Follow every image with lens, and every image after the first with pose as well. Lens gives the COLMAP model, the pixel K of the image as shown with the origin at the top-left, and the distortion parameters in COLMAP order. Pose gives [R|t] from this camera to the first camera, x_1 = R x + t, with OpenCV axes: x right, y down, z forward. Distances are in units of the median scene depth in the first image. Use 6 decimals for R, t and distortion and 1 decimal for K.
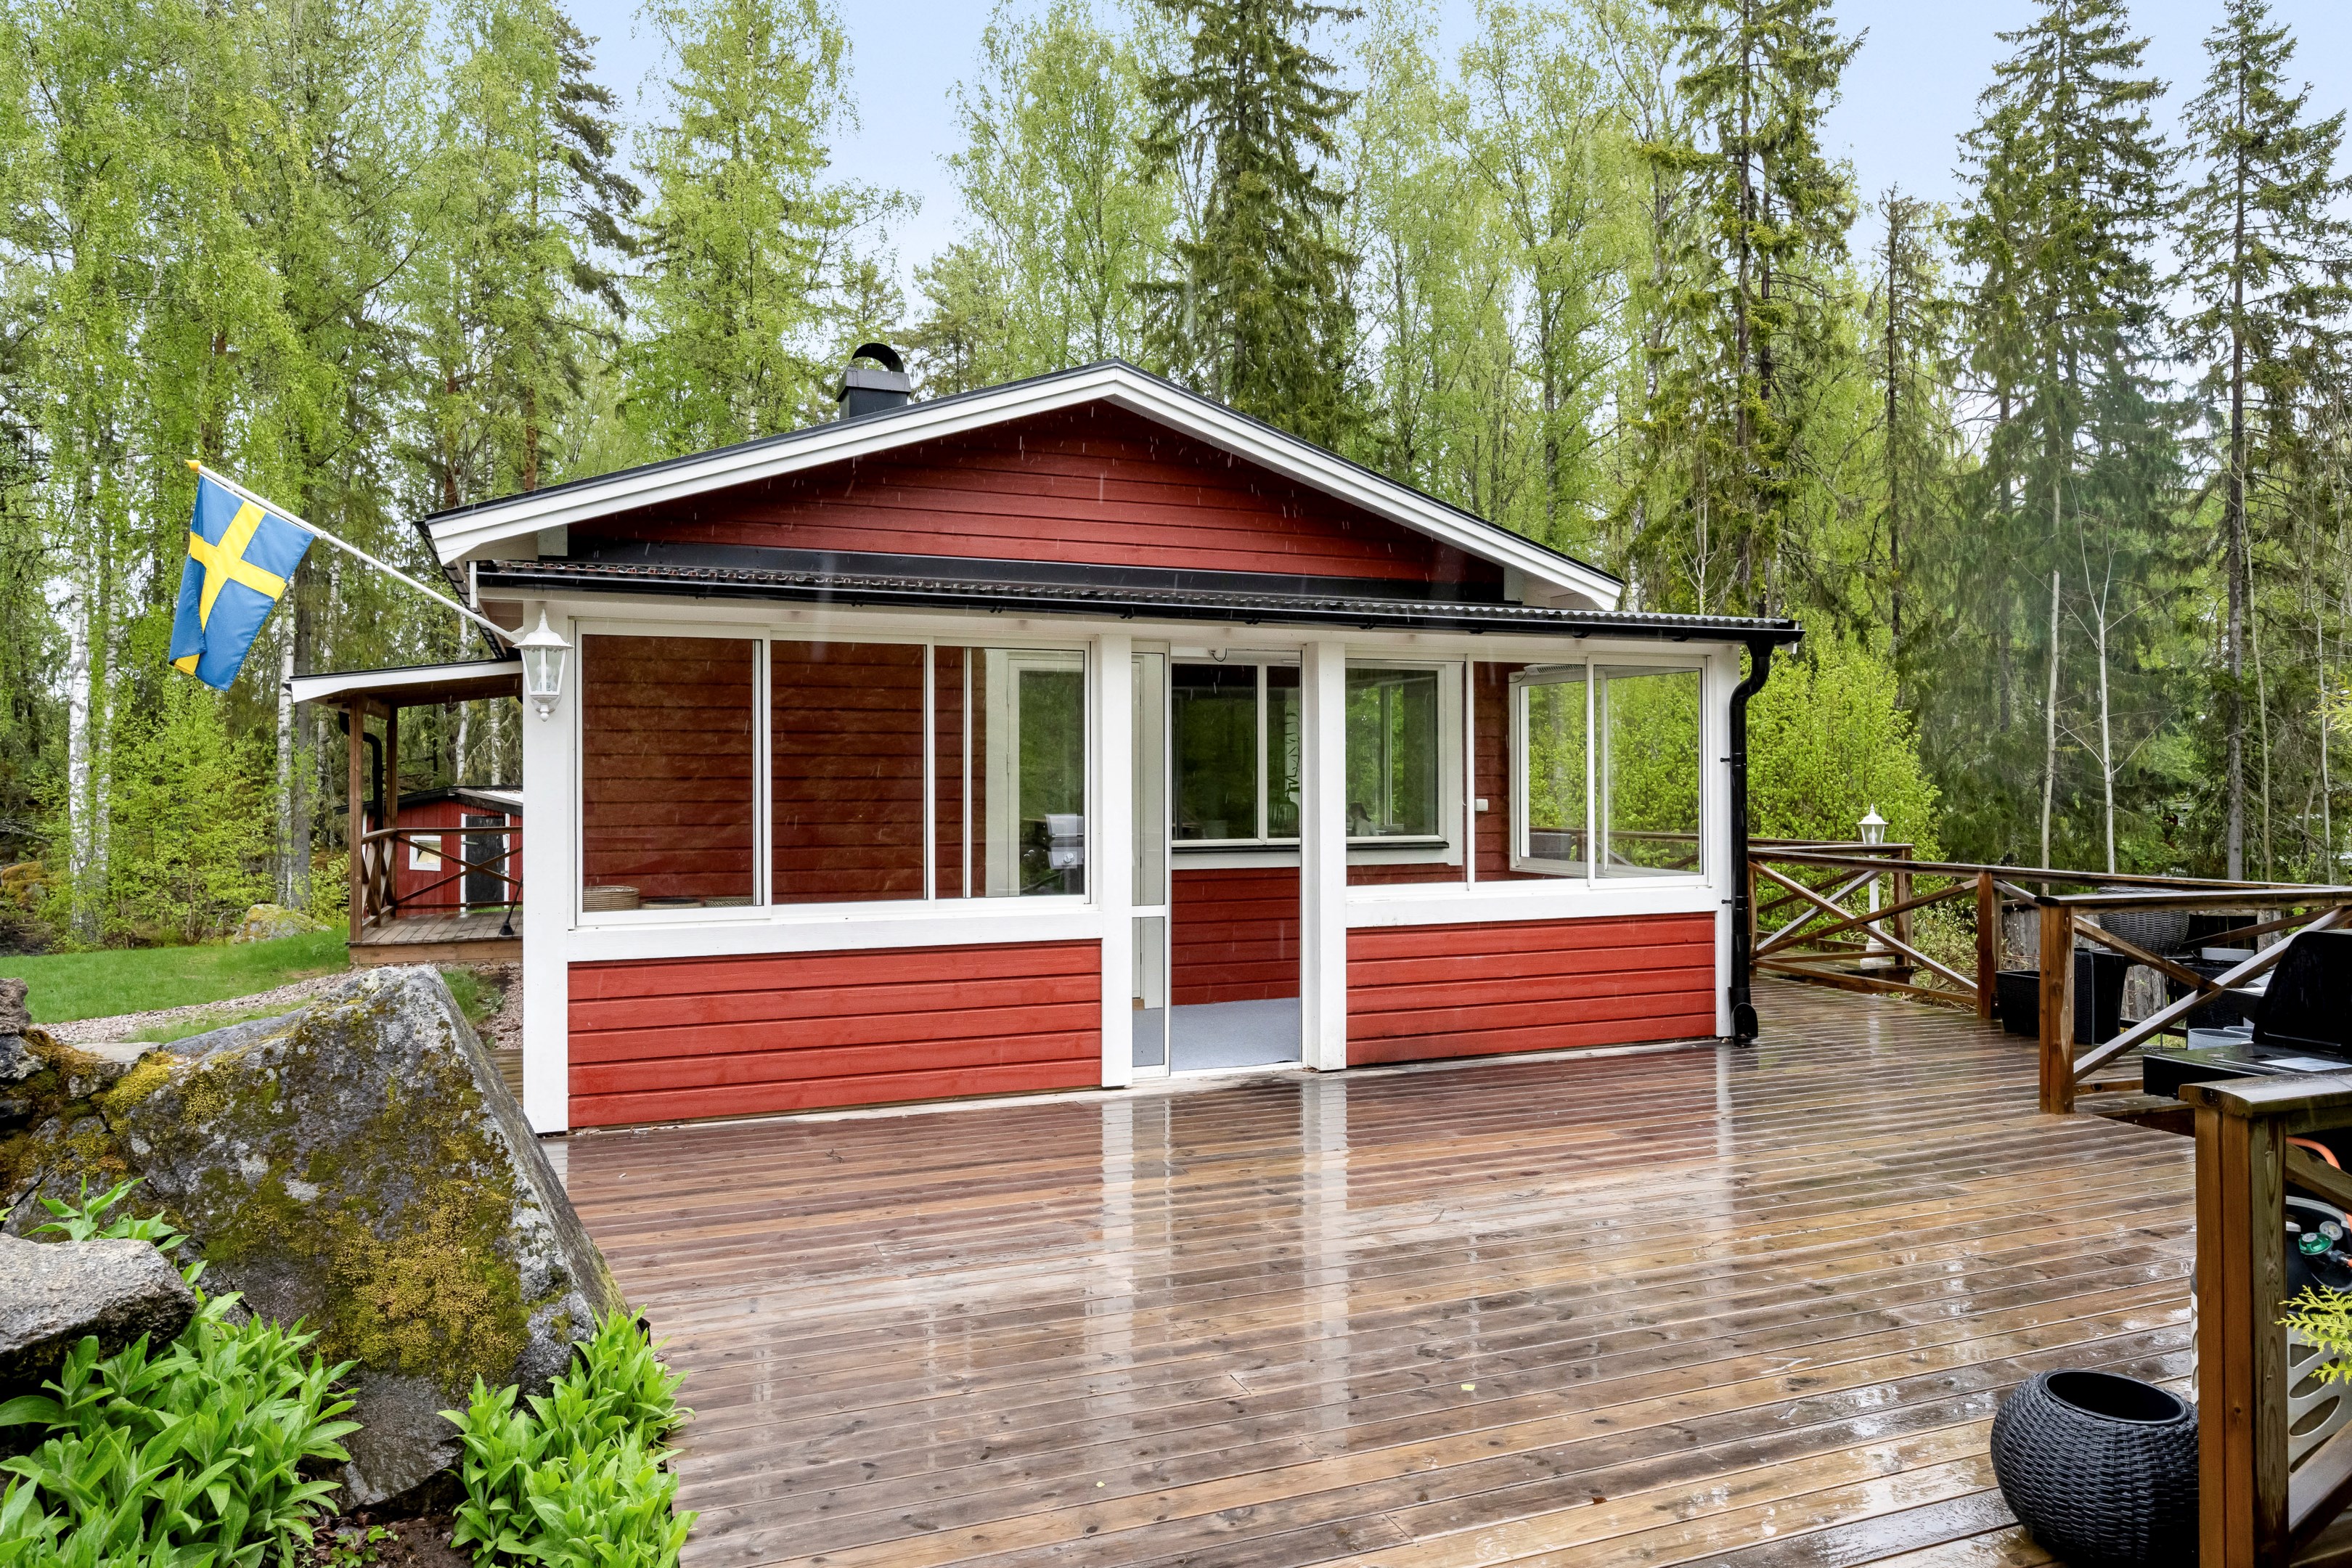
lens RADIAL K [[1510.4, 0, 1194.9], [0, 1510.4, 755.5], [0, 0, 1]] dist [-0.007134, 0.001981]
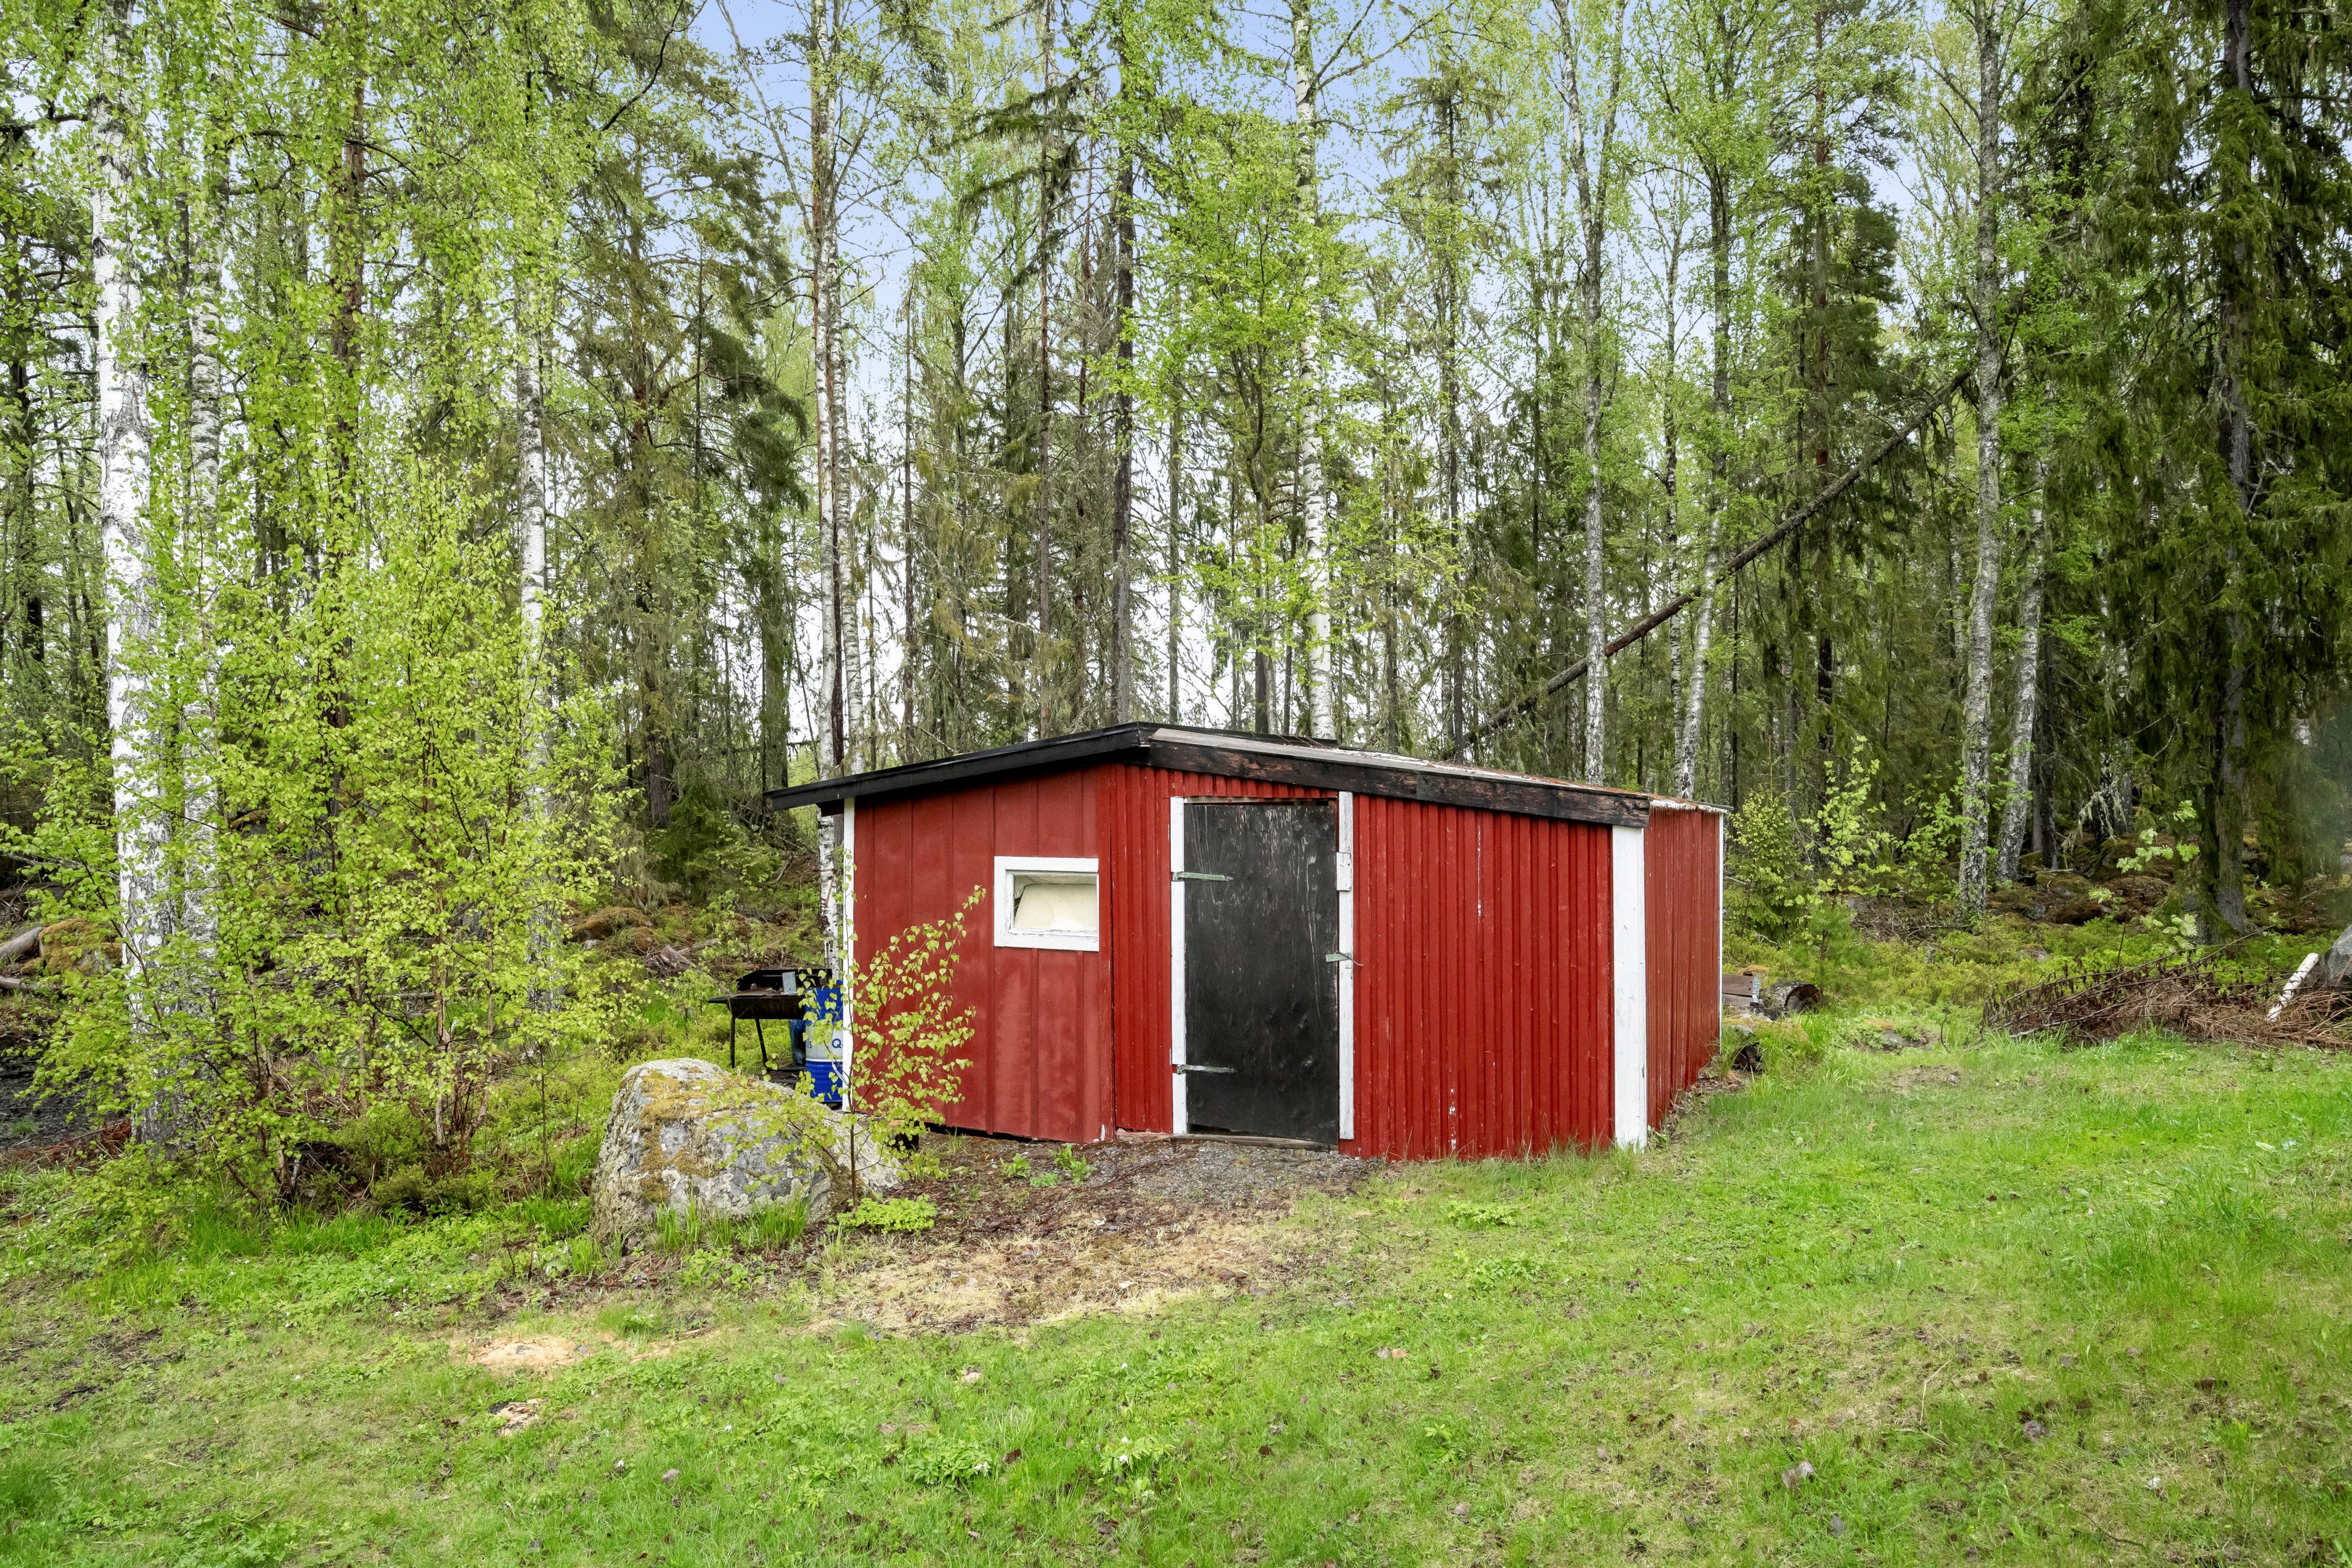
lens RADIAL K [[1391.4, 0, 1187.7], [0, 1391.4, 861.1], [0, 0, 1]] dist [-0.009013, -0.001982]
pose [[0.999864, -0.010667, -0.012555, -0.392374], [0.011338, 0.998442, 0.054631, 0.029627], [0.011953, -0.054766, 0.998428, 0.543331]]
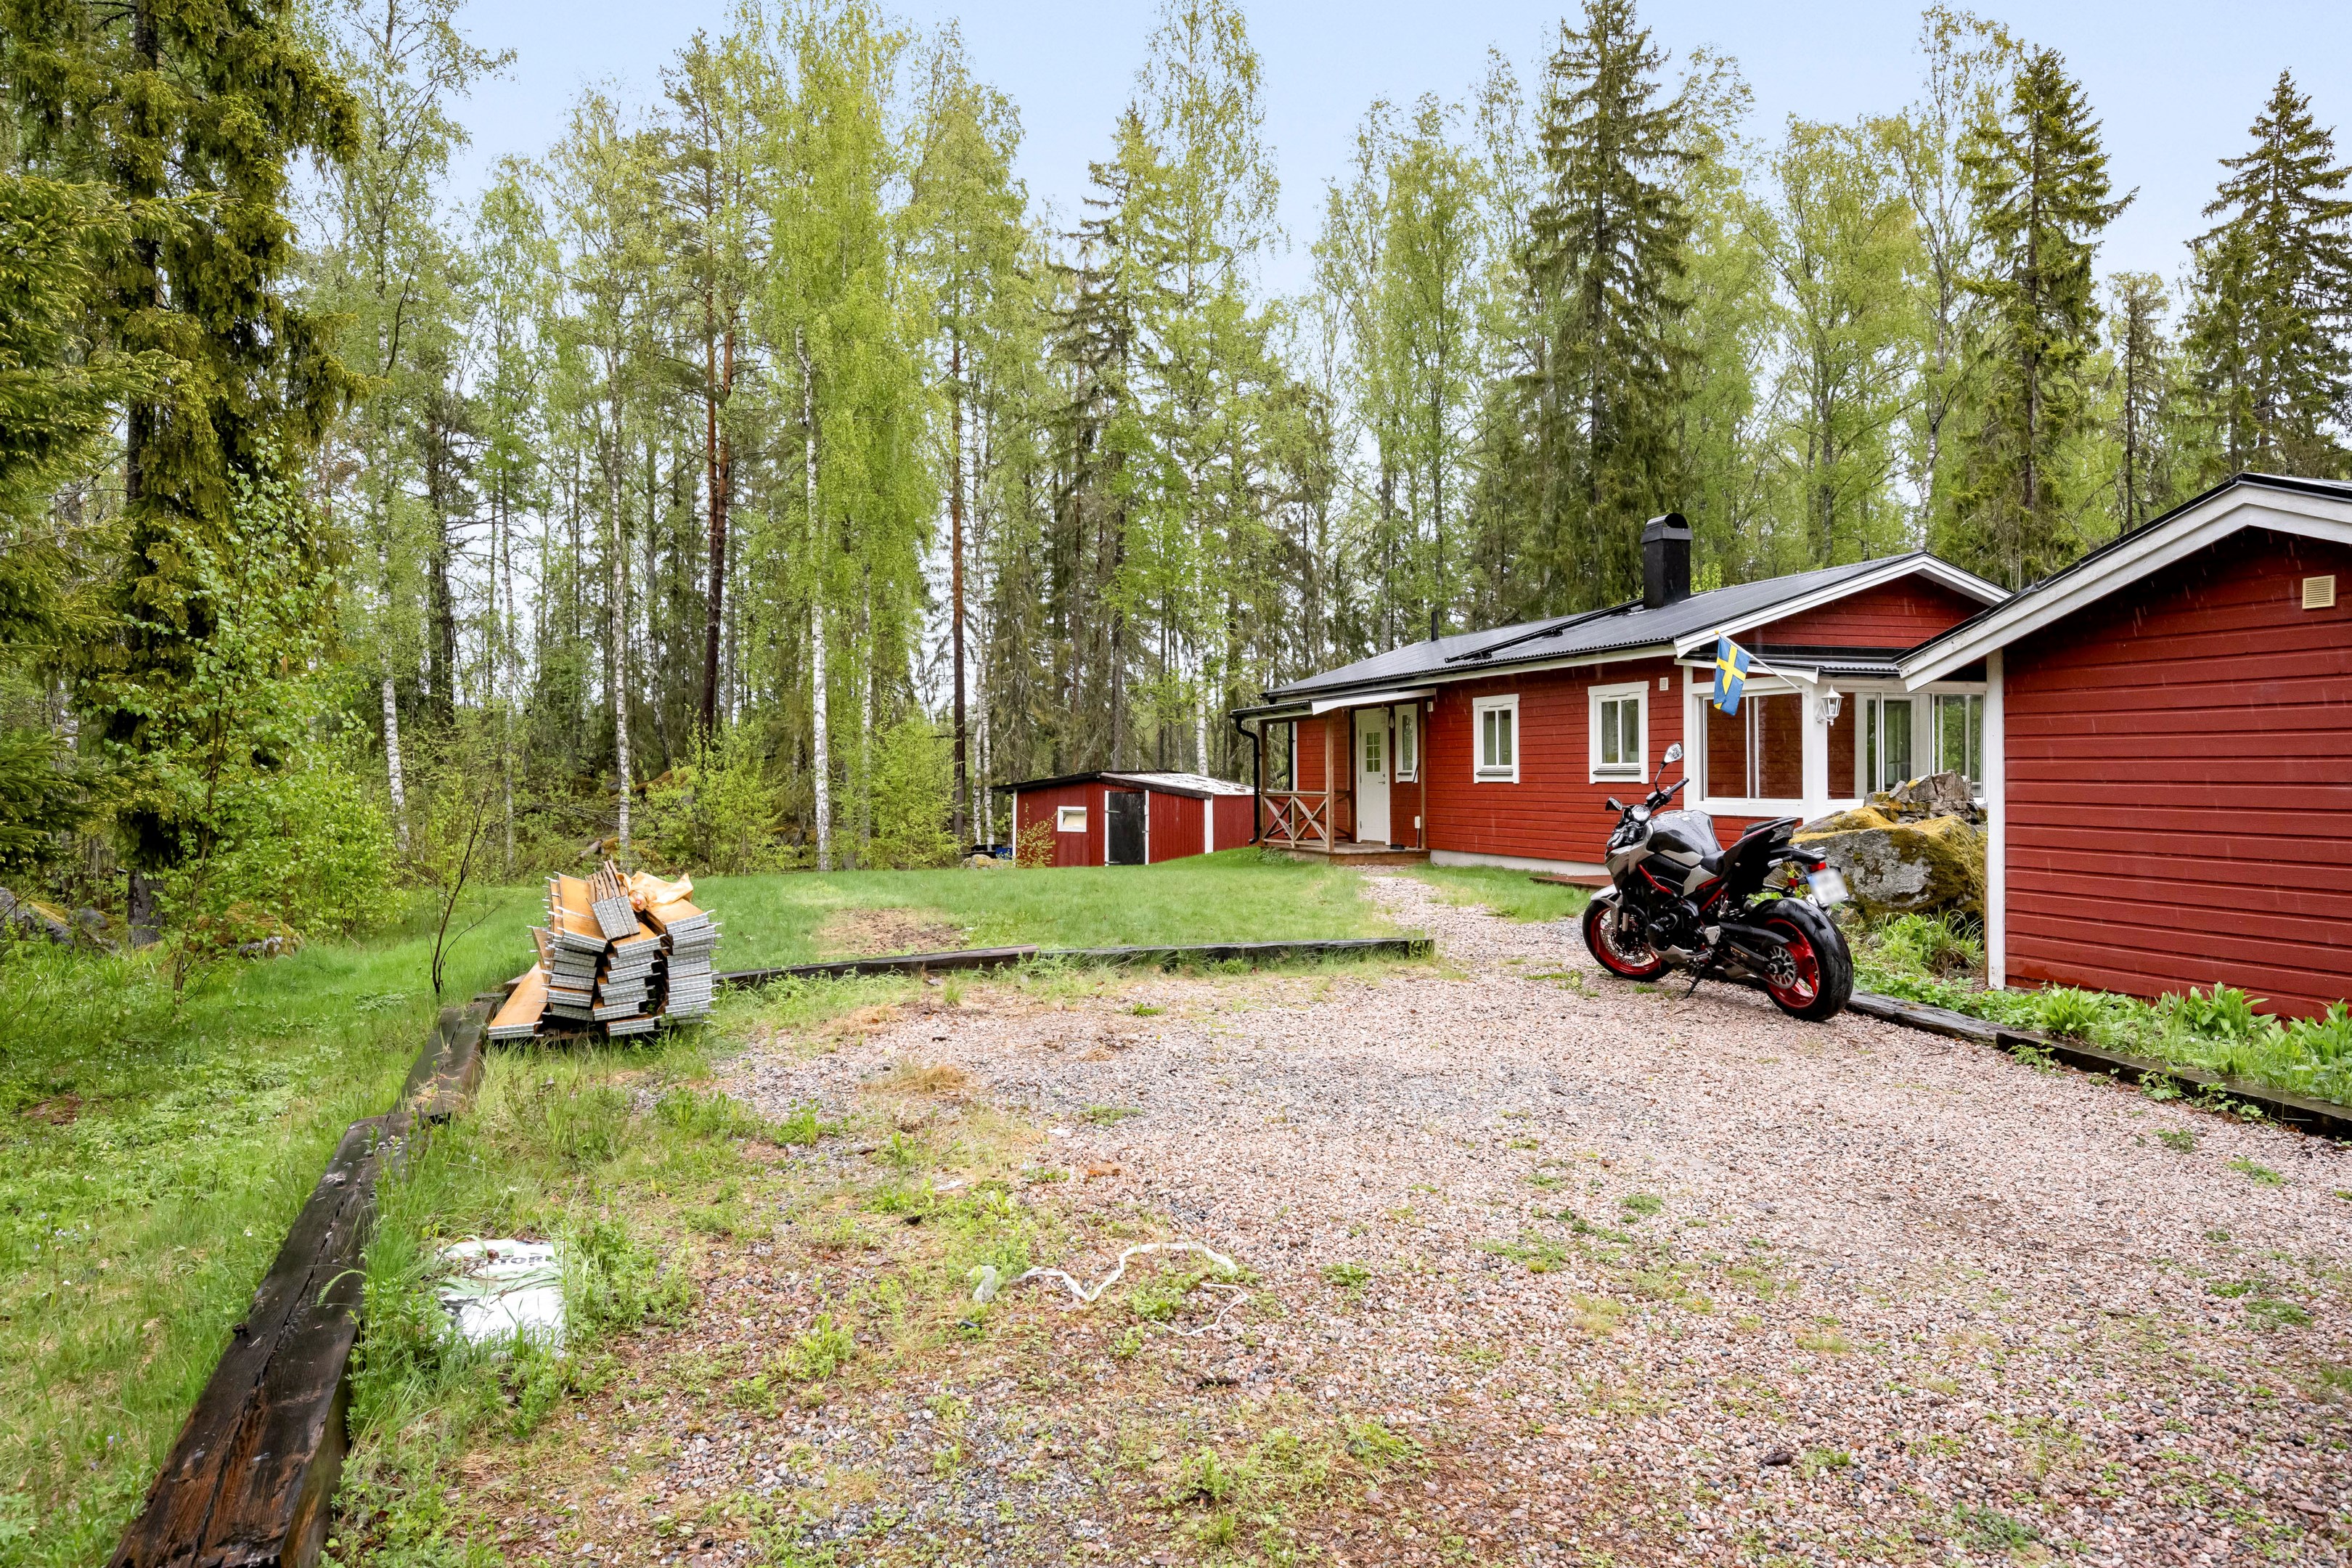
lens RADIAL K [[1510.4, 0, 1175.4], [0, 1510.4, 798.0], [0, 0, 1]] dist [-0.007134, 0.001981]
pose [[0.998649, -0.000694, -0.051961, -0.286150], [0.002231, 0.999562, 0.029510, 0.004188], [0.051917, -0.029586, 0.998213, -0.320042]]
